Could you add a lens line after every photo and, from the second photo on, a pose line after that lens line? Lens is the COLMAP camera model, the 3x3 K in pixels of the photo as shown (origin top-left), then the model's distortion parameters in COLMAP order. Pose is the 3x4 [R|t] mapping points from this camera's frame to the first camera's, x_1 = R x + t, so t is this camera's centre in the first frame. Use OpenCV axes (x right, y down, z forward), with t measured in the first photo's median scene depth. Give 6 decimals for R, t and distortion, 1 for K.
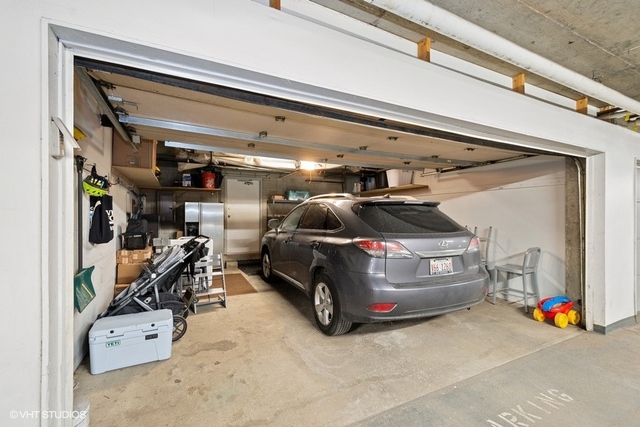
lens RADIAL K [[279.3, 0, 318.0], [0, 279.3, 215.7], [0, 0, 1]] dist [0.000970, -0.000039]
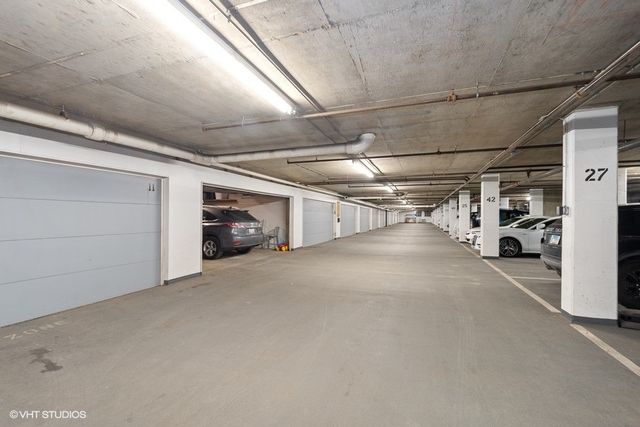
lens RADIAL K [[279.3, 0, 319.7], [0, 279.3, 216.1], [0, 0, 1]] dist [0.000970, -0.000039]
pose [[0.717738, 0.003419, 0.696304, -1.038563], [-0.005360, 0.999985, 0.000615, 0.003373], [-0.696292, -0.004173, 0.717746, -1.557588]]
